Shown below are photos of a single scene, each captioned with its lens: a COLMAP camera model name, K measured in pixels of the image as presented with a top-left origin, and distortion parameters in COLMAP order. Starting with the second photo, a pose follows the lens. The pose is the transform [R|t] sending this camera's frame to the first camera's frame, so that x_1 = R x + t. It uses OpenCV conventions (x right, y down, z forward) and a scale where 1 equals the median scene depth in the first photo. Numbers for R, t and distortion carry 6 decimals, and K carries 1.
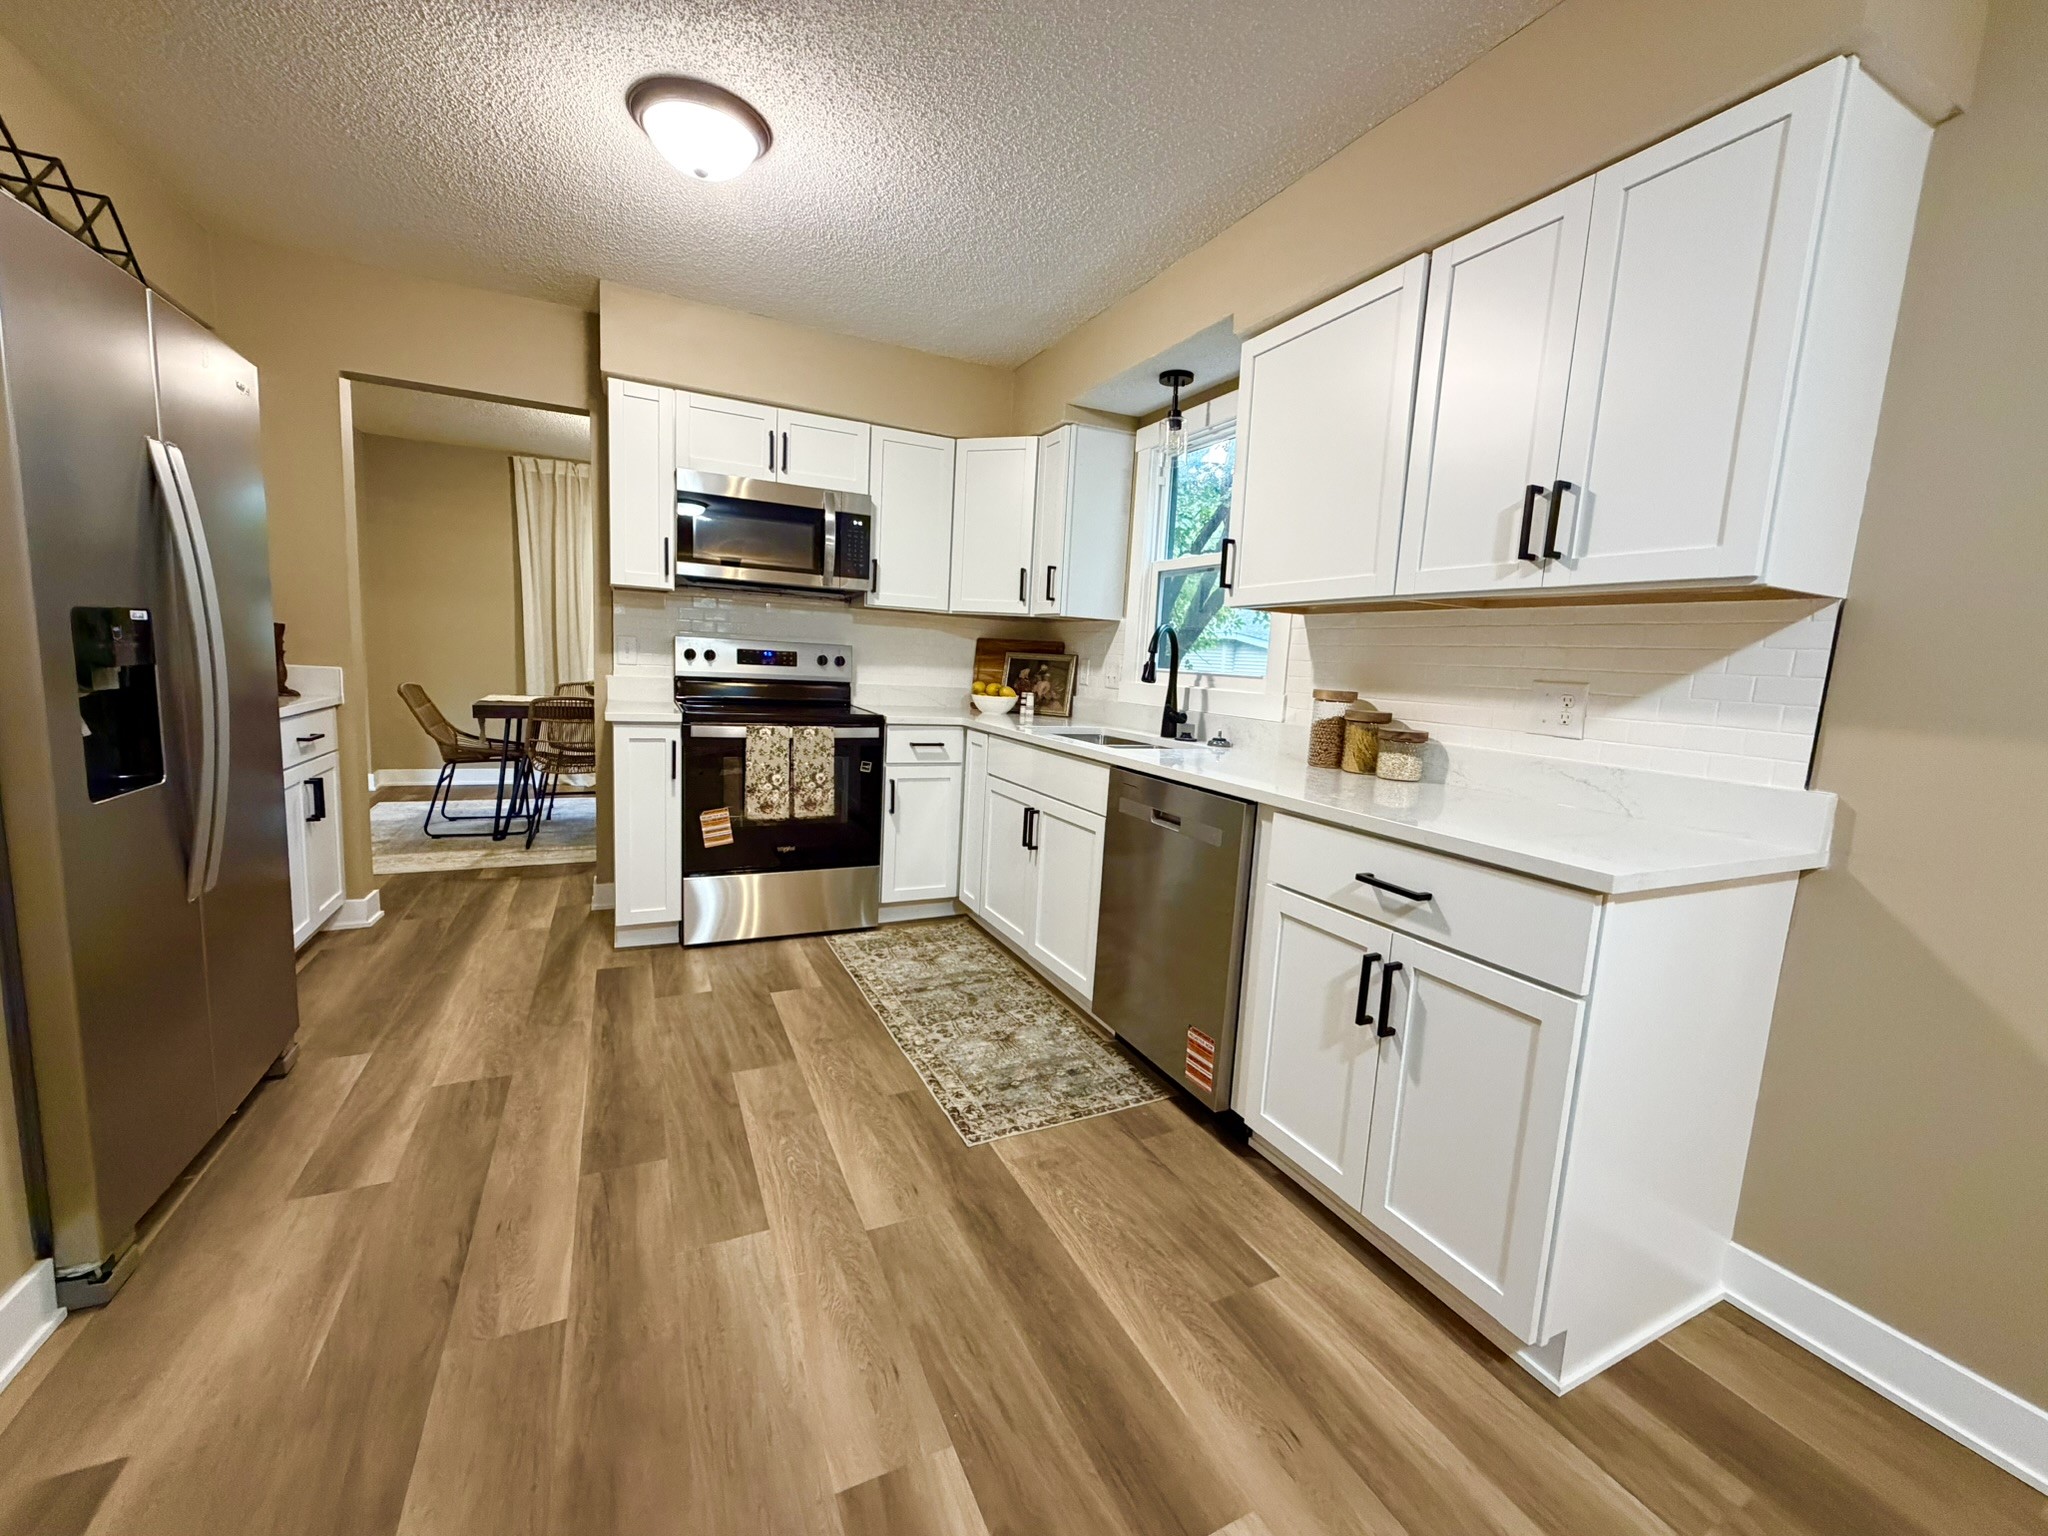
lens RADIAL K [[815.1, 0, 1019.2], [0, 815.1, 767.4], [0, 0, 1]] dist [0.000694, 0.000178]
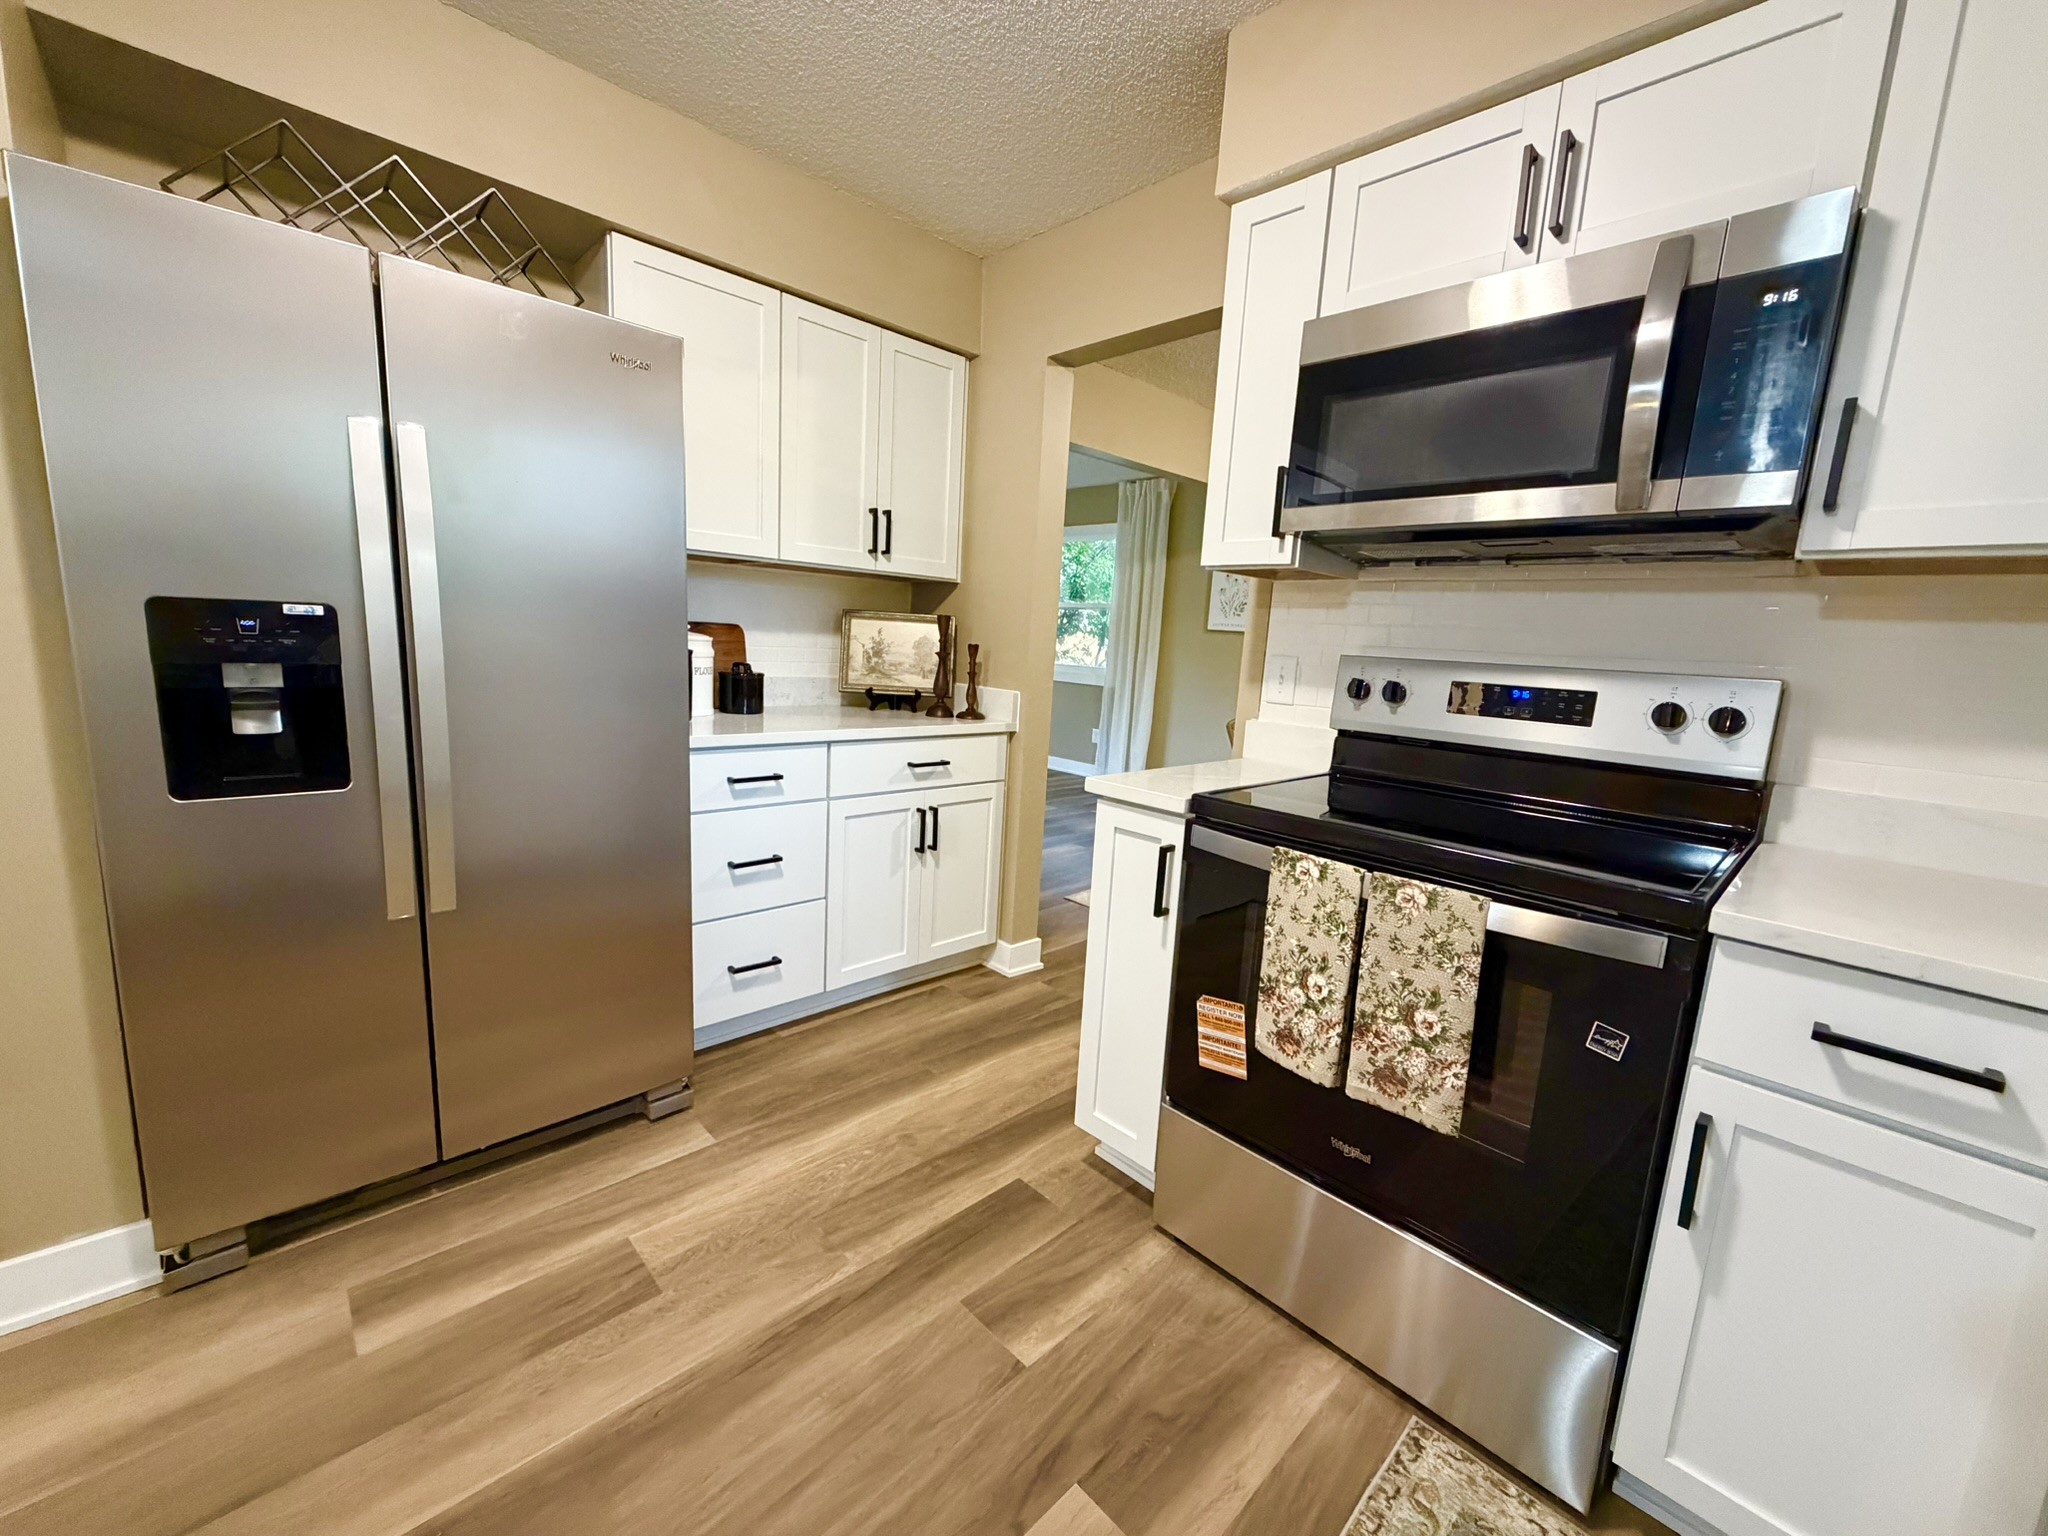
lens RADIAL K [[815.1, 0, 1019.2], [0, 815.1, 767.4], [0, 0, 1]] dist [0.000694, 0.000178]
pose [[0.316911, 0.115232, -0.941429, 0.033963], [-0.165392, 0.984098, 0.064779, -0.096392], [0.933923, 0.135175, 0.330930, 0.696835]]
